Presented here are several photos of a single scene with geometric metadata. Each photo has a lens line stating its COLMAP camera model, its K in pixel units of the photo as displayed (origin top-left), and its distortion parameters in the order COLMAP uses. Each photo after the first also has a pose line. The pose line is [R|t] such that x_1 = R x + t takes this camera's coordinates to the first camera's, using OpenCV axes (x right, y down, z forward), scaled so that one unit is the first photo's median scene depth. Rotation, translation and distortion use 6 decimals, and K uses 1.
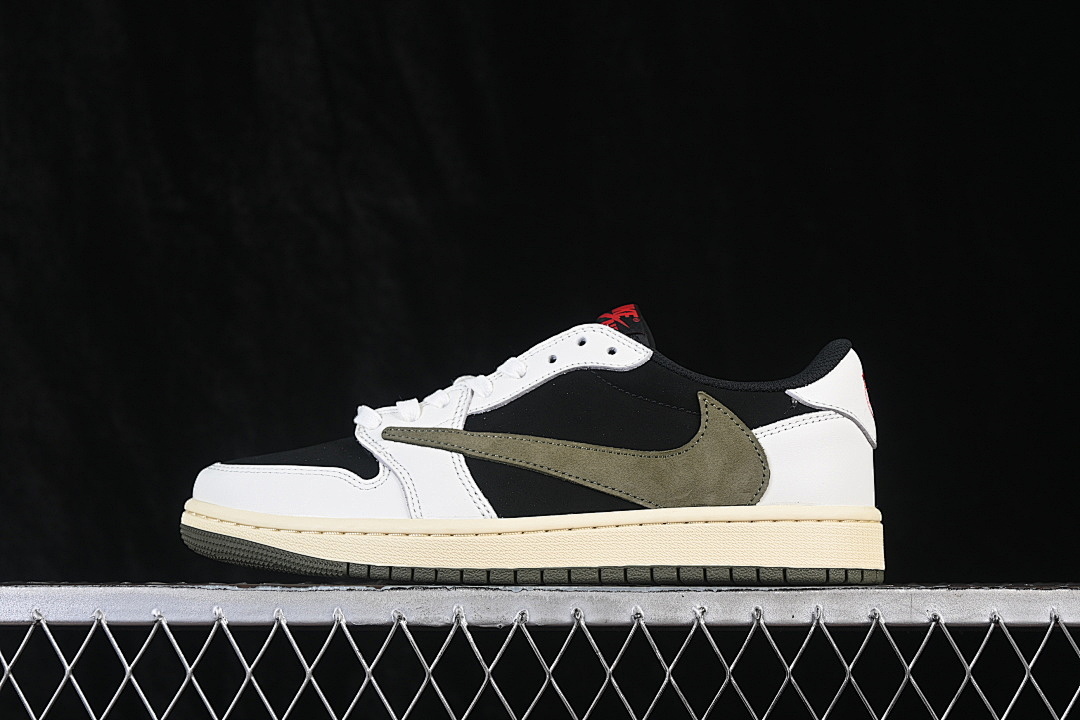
lens RADIAL K [[2382.5, 0, 540.0], [0, 2382.5, 360.0], [0, 0, 1]] dist [0.014861, -0.042295]
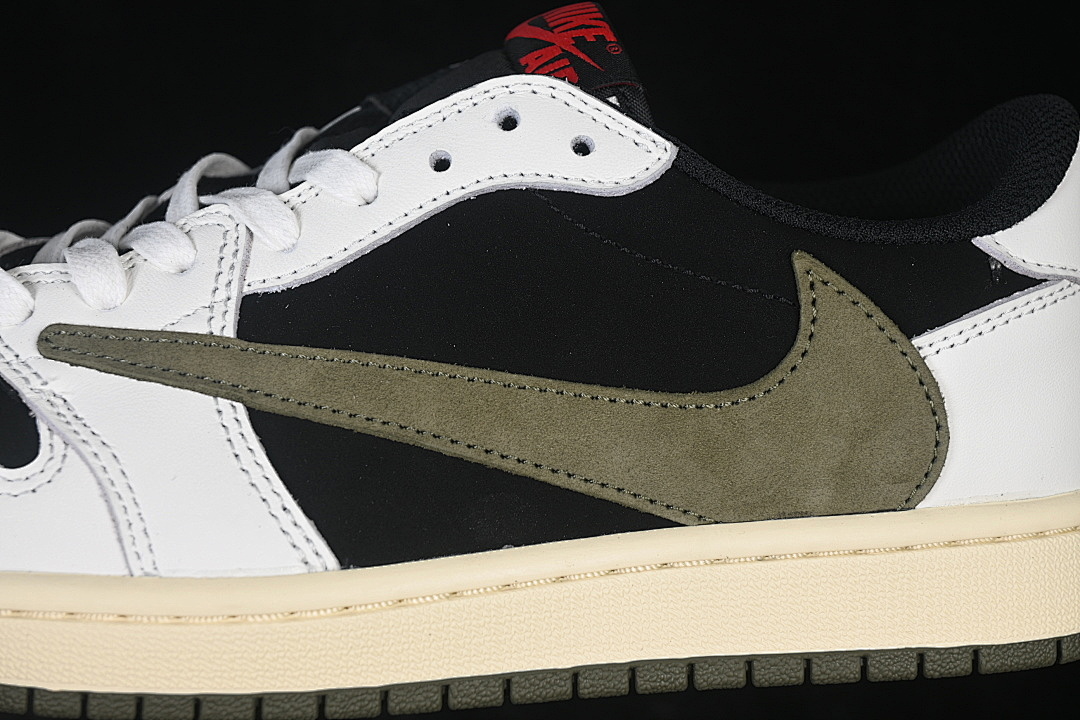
lens RADIAL K [[2382.5, 0, 540.0], [0, 2382.5, 360.0], [0, 0, 1]] dist [0.014861, -0.042295]
pose [[0.977244, -0.030626, 0.209897, -0.069809], [-0.021412, 0.970226, 0.241255, -0.071105], [-0.211036, -0.240259, 0.947491, 0.596148]]
